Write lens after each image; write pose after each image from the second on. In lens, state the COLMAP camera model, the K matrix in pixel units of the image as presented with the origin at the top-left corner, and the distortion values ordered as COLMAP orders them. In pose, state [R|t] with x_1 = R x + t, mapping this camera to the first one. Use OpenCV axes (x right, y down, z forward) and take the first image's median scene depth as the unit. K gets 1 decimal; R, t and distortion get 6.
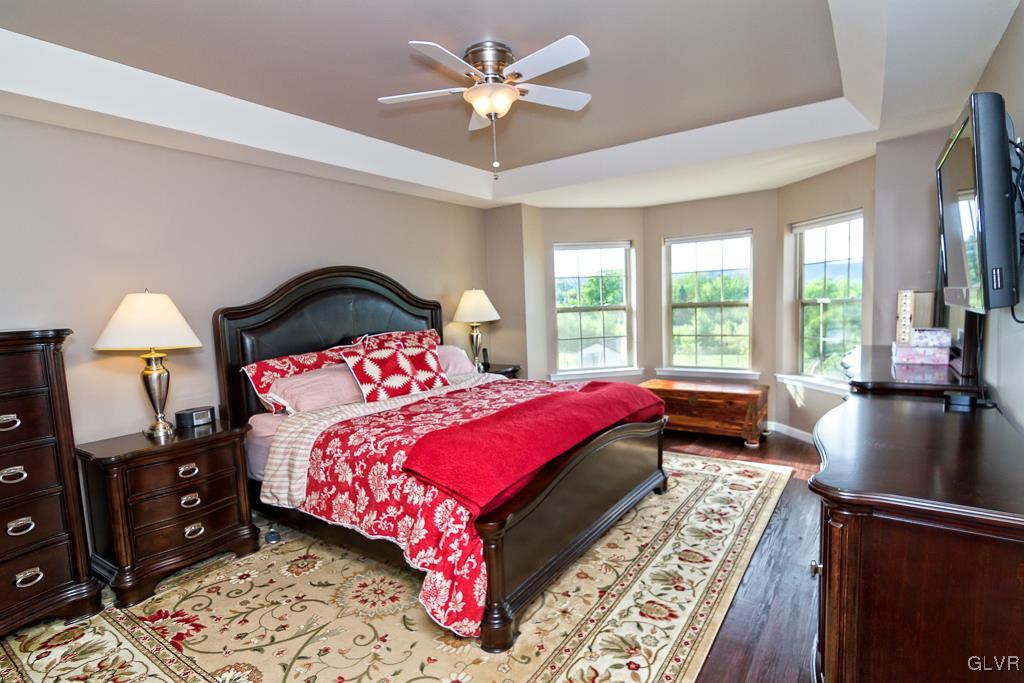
lens RADIAL K [[509.7, 0, 506.3], [0, 509.7, 348.9], [0, 0, 1]] dist [0.001977, 0.000694]
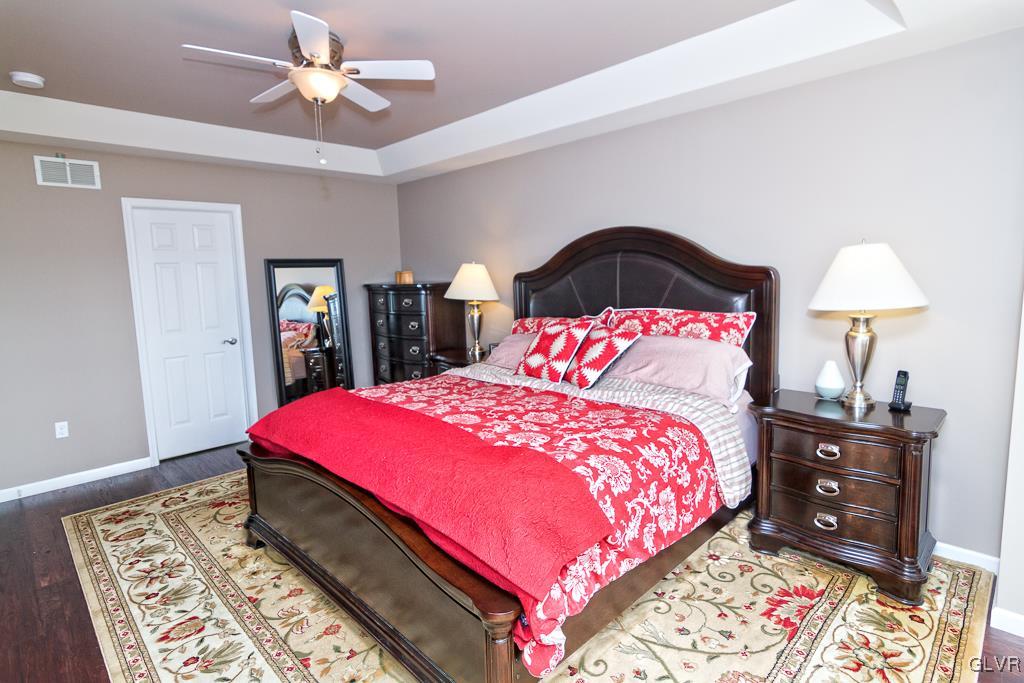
lens RADIAL K [[528.8, 0, 515.8], [0, 528.8, 349.4], [0, 0, 1]] dist [0.003579, 0.002644]
pose [[-0.168954, 0.168383, -0.971134, 0.894862], [-0.065876, 0.981167, 0.181583, -0.159855], [0.983420, 0.094654, -0.154680, 1.461598]]
